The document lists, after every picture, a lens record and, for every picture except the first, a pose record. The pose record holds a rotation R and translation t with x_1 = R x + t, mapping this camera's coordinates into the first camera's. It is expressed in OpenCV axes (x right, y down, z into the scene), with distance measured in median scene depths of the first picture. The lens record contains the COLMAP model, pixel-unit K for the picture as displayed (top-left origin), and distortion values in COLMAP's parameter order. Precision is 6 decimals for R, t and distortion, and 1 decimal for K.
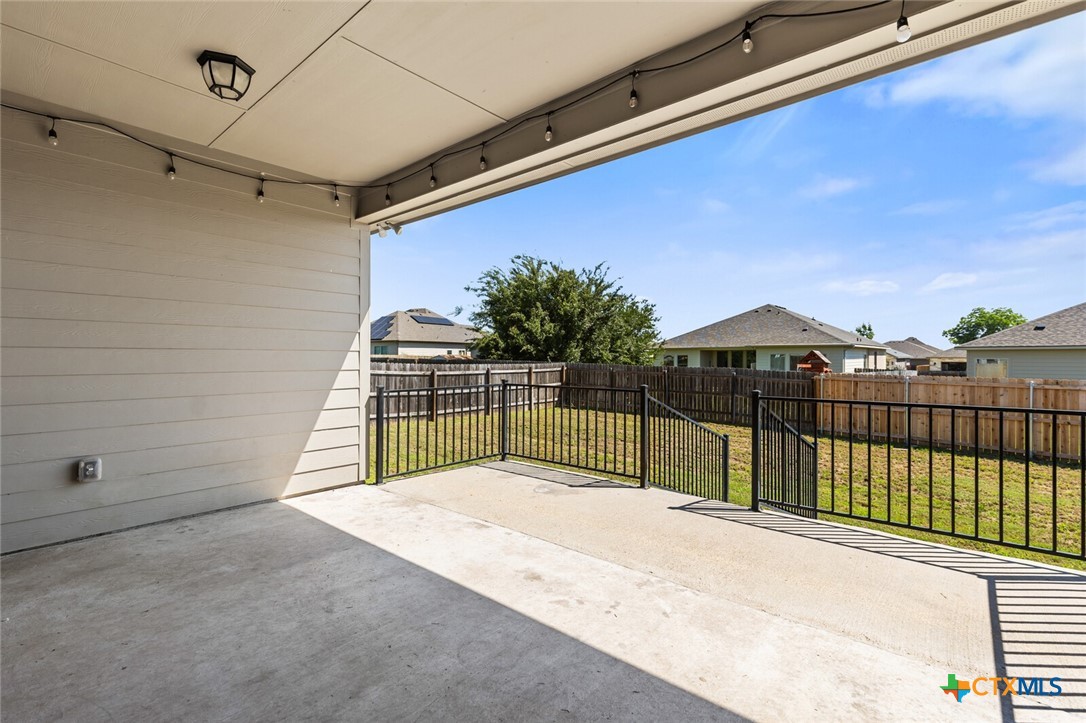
lens RADIAL K [[490.9, 0, 543.3], [0, 490.9, 358.9], [0, 0, 1]] dist [0.015212, -0.001398]
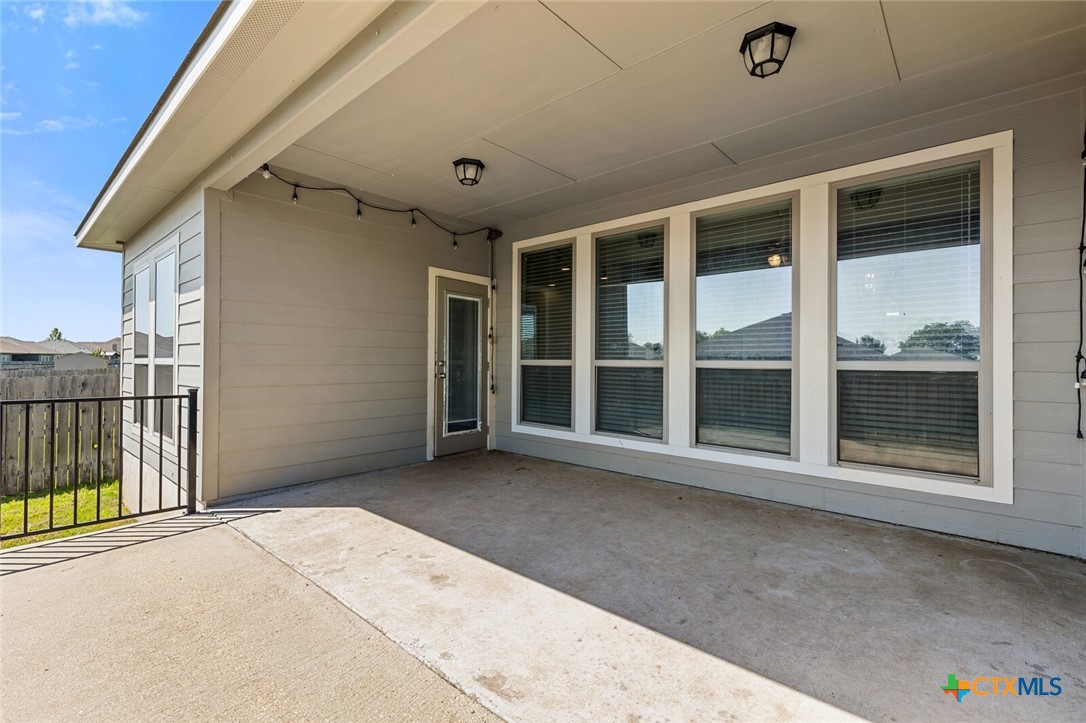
lens RADIAL K [[490.9, 0, 542.1], [0, 490.9, 357.6], [0, 0, 1]] dist [0.015212, -0.001398]
pose [[-0.999839, -0.002504, 0.017770, -0.244436], [-0.002560, 0.999992, -0.003167, 0.012140], [-0.017762, -0.003212, -0.999837, 2.005507]]
